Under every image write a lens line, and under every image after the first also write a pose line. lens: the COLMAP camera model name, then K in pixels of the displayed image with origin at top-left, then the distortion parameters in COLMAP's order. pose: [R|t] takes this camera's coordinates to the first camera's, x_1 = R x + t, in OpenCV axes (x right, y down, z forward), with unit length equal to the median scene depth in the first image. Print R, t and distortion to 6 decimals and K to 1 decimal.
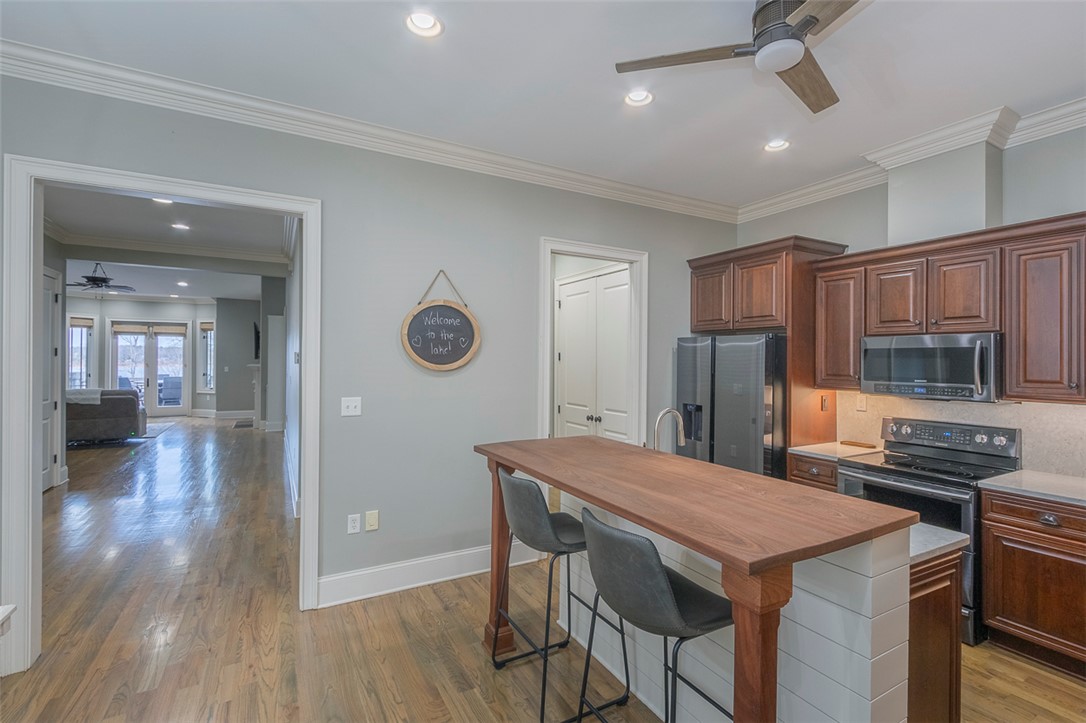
lens RADIAL K [[496.4, 0, 540.9], [0, 496.4, 357.0], [0, 0, 1]] dist [0.002882, -0.000660]
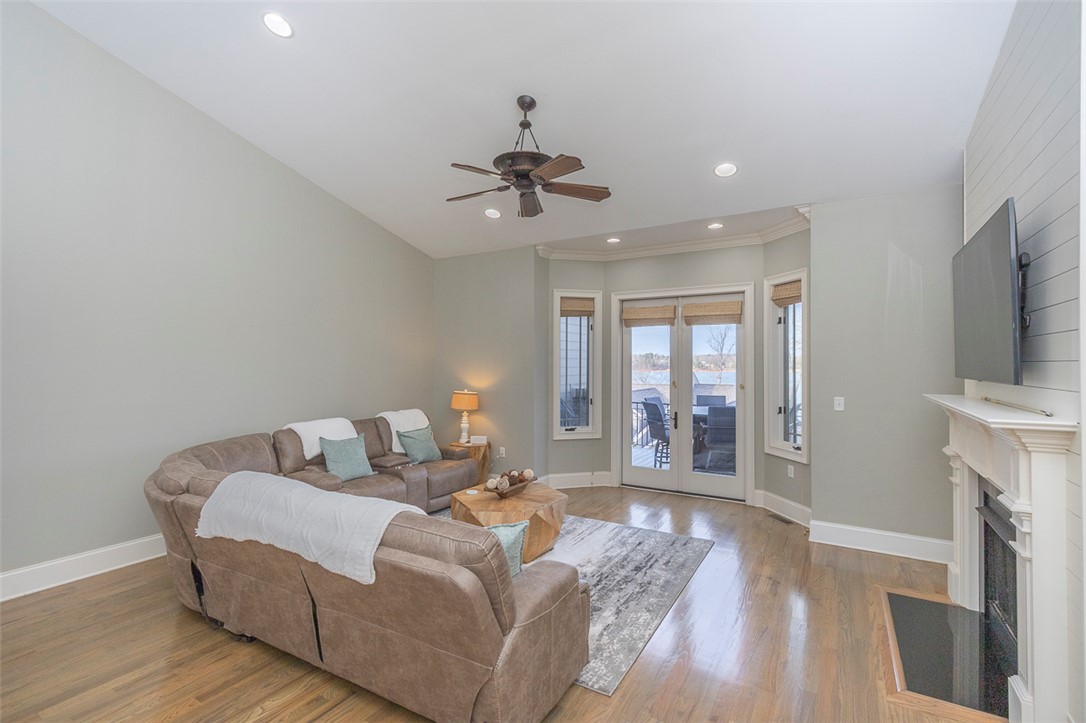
lens RADIAL K [[496.4, 0, 546.6], [0, 496.4, 360.7], [0, 0, 1]] dist [0.002882, -0.000660]
pose [[0.510981, -0.009845, -0.859535, -0.436554], [0.007979, 0.999946, -0.006710, -0.005119], [0.859555, -0.003429, 0.511032, 0.643033]]
